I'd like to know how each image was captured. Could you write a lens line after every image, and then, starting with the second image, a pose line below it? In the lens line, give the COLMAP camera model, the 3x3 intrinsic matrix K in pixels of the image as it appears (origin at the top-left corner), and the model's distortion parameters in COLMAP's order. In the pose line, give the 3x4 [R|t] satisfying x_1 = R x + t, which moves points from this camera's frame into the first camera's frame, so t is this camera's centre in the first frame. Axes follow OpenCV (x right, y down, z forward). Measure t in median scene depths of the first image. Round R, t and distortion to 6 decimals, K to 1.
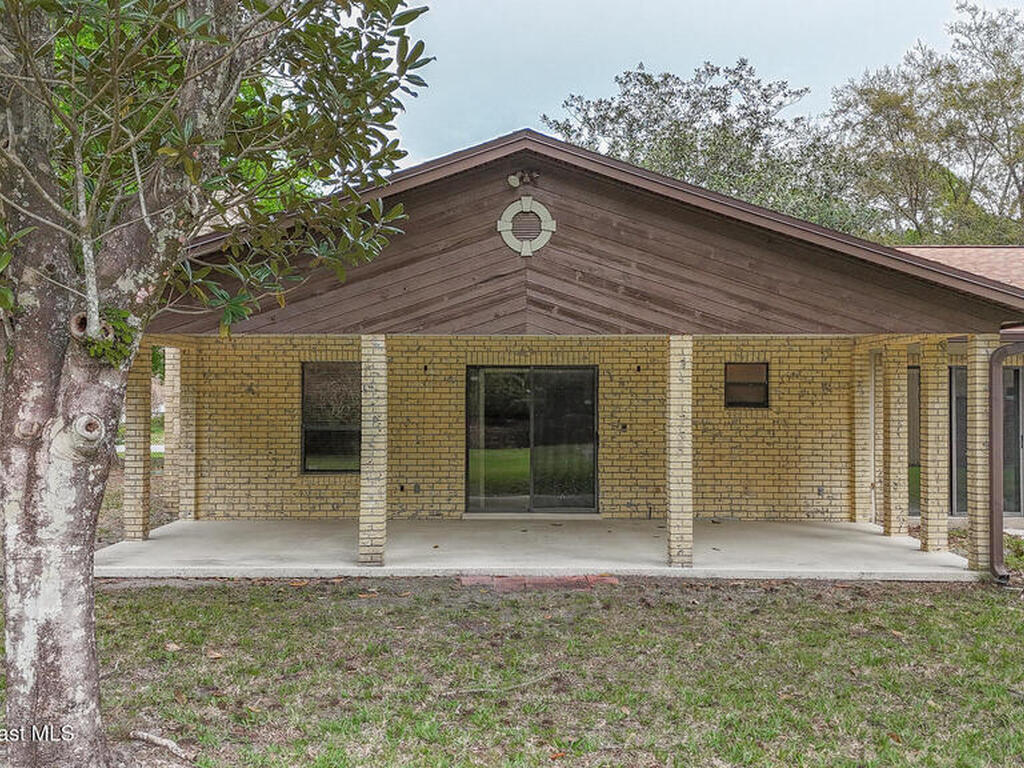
lens RADIAL K [[1013.3, 0, 516.5], [0, 1013.3, 383.4], [0, 0, 1]] dist [0.042391, 0.000000]
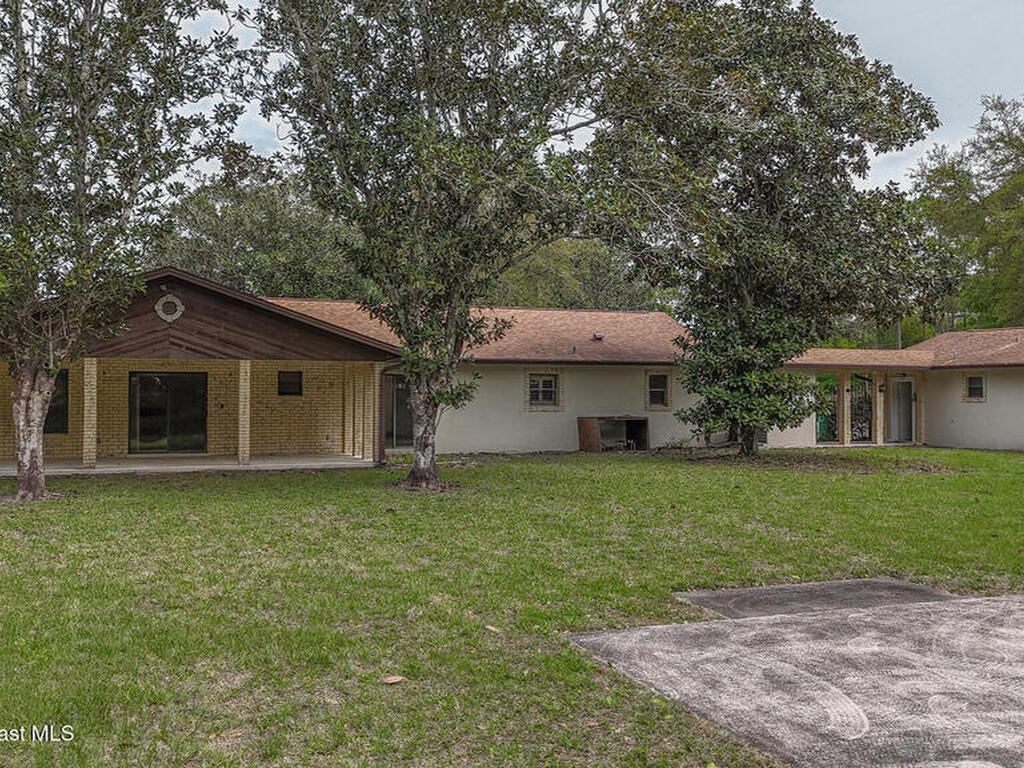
lens RADIAL K [[1013.3, 0, 528.8], [0, 1013.3, 385.0], [0, 0, 1]] dist [0.042391, 0.000000]
pose [[0.930788, 0.001921, 0.365553, -0.069972], [-0.002712, 0.999995, 0.001650, 0.001051], [-0.365548, -0.002527, 0.930789, -1.274948]]
